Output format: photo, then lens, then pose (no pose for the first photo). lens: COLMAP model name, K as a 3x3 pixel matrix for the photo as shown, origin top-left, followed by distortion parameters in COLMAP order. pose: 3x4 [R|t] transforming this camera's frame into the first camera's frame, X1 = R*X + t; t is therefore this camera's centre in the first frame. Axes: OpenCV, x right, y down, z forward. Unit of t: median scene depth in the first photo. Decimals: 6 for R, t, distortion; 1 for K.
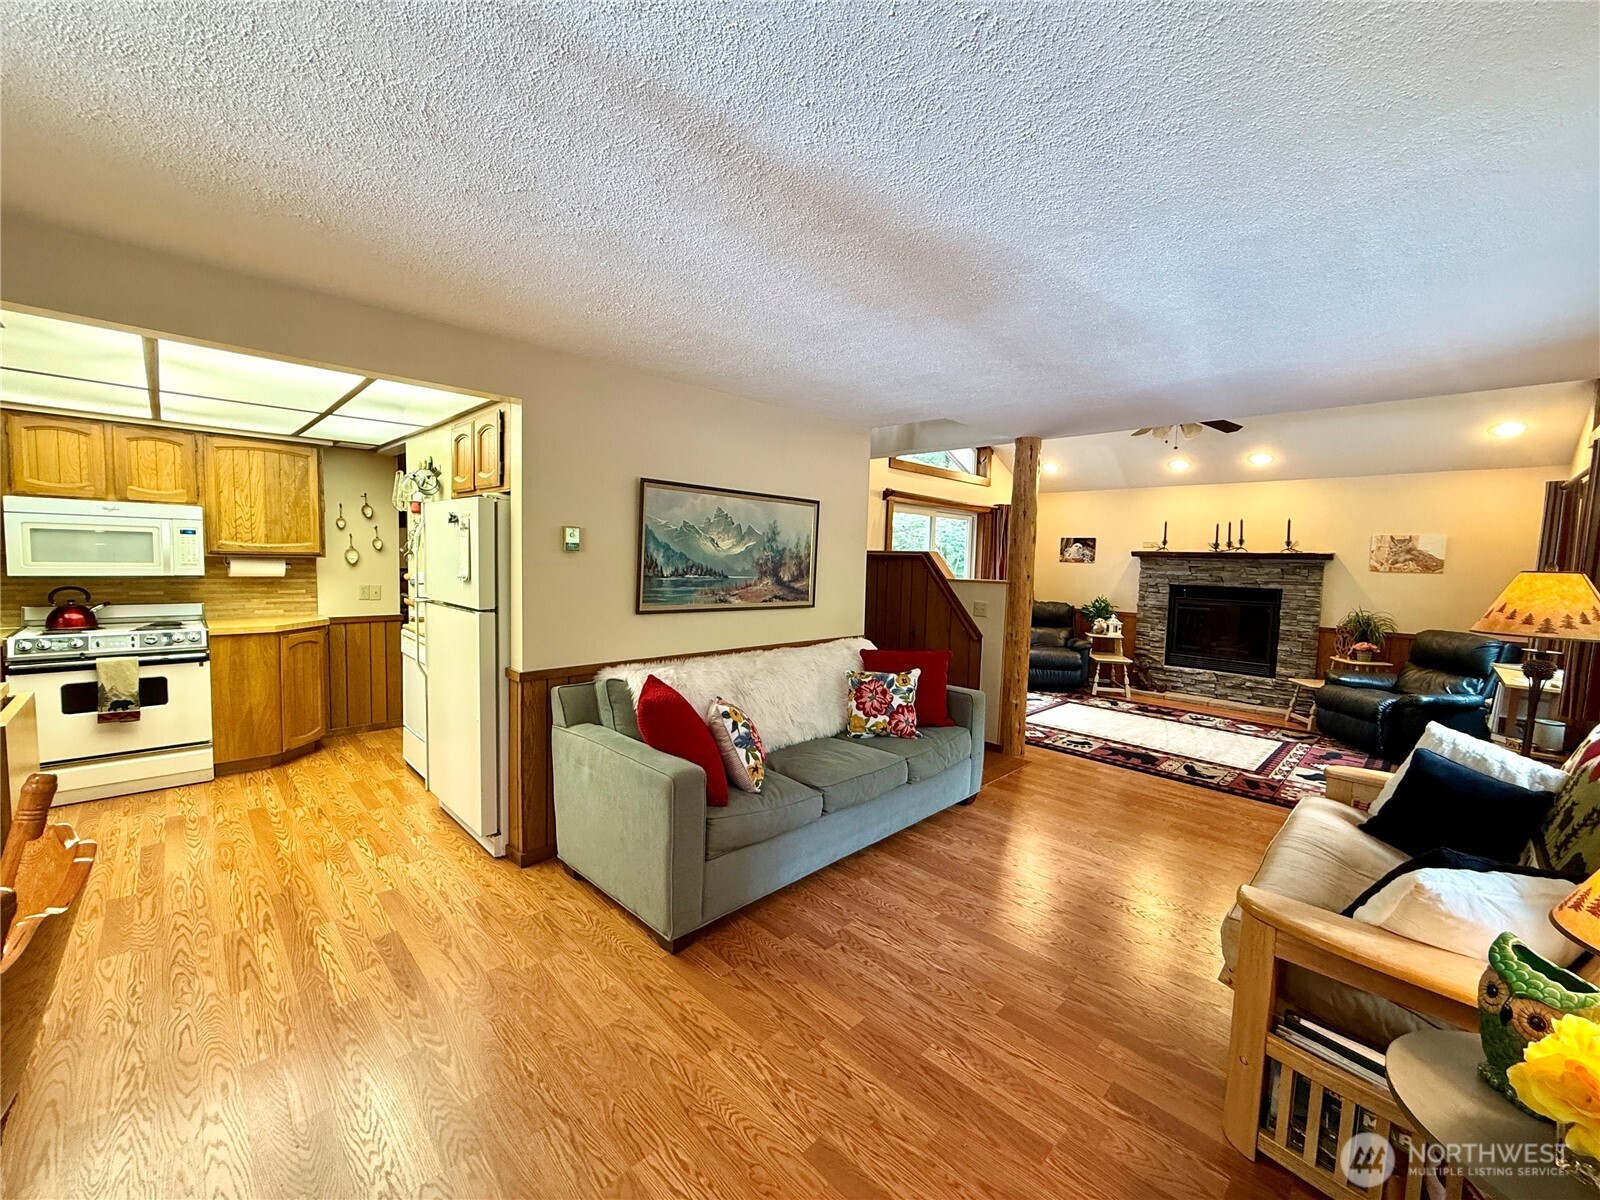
lens RADIAL K [[637.0, 0, 794.3], [0, 637.0, 601.0], [0, 0, 1]] dist [0.002586, -0.000429]
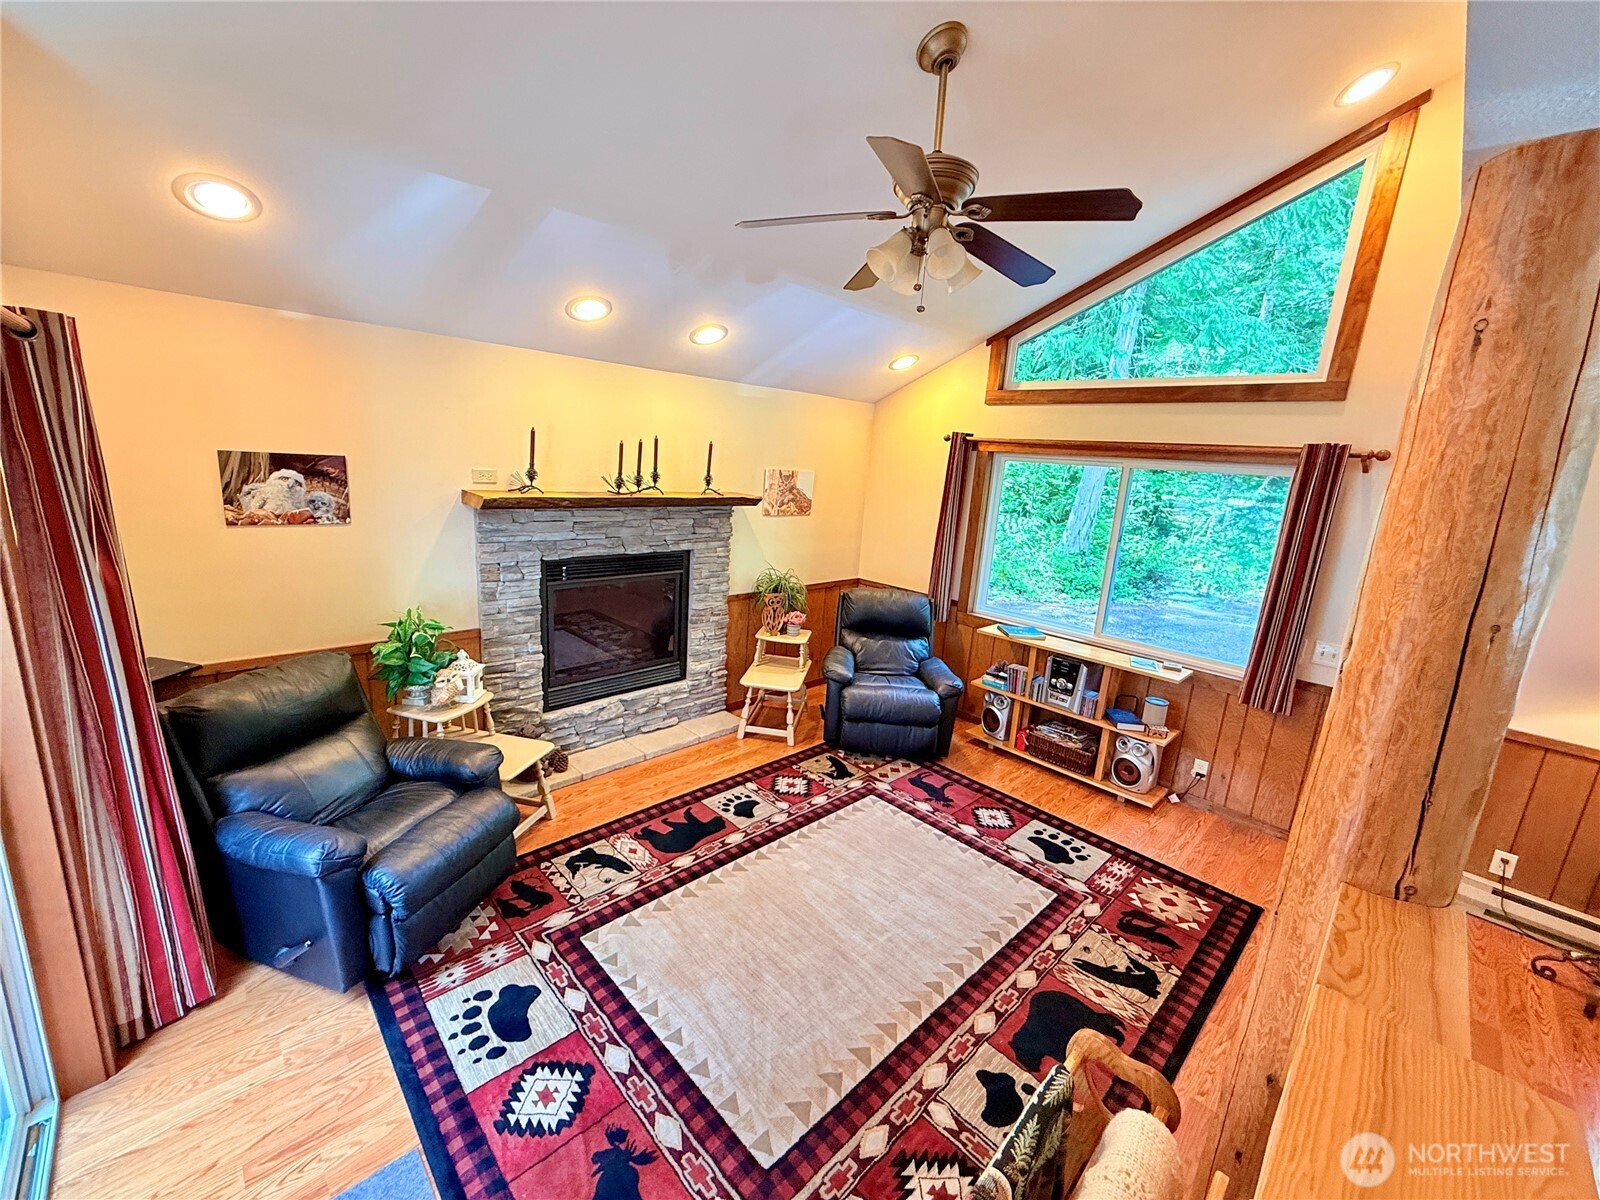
lens RADIAL K [[637.0, 0, 799.0], [0, 637.0, 601.5], [0, 0, 1]] dist [0.002586, -0.000429]
pose [[0.002164, -0.253687, 0.967284, 0.182200], [0.003594, 0.967282, 0.253678, -0.202733], [-0.999991, 0.002928, 0.003005, 1.360470]]
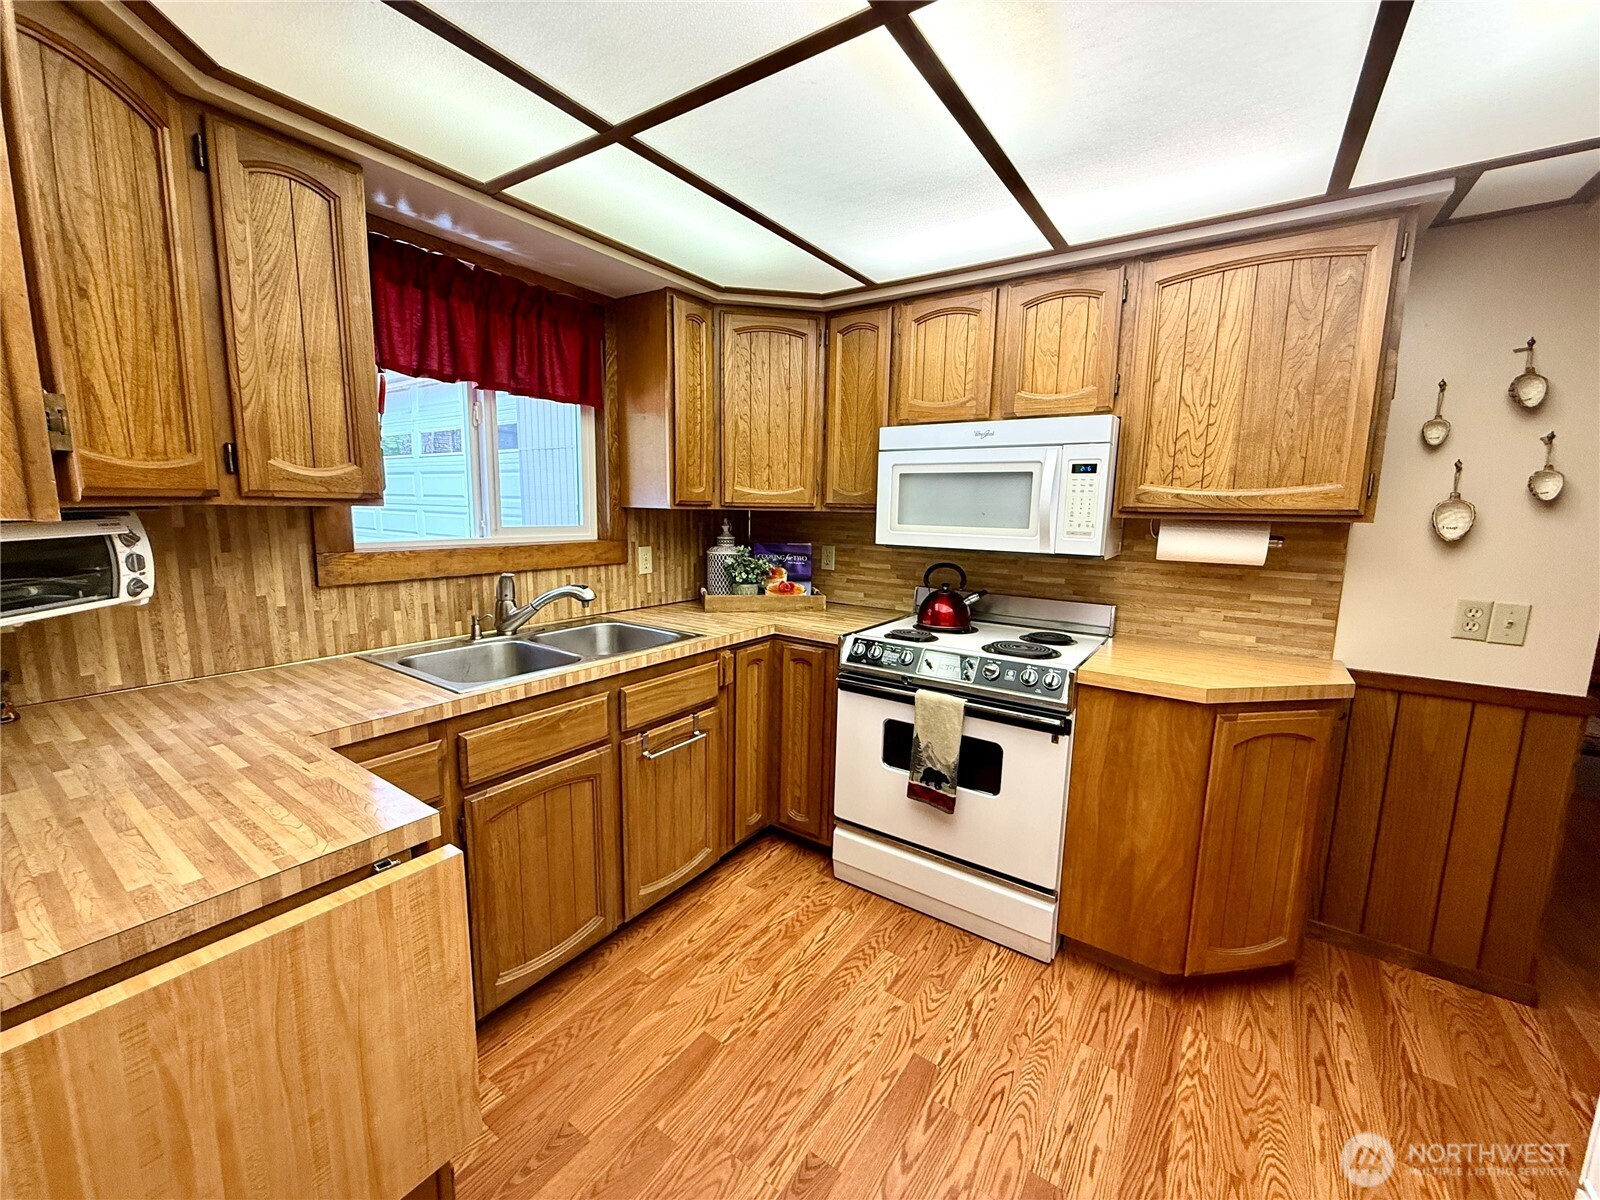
lens RADIAL K [[637.0, 0, 798.0], [0, 637.0, 597.2], [0, 0, 1]] dist [0.002586, -0.000429]
pose [[0.190048, 0.114703, -0.975051, -0.443633], [-0.085431, 0.991317, 0.099965, -0.034463], [0.978051, 0.064302, 0.198197, 0.619715]]
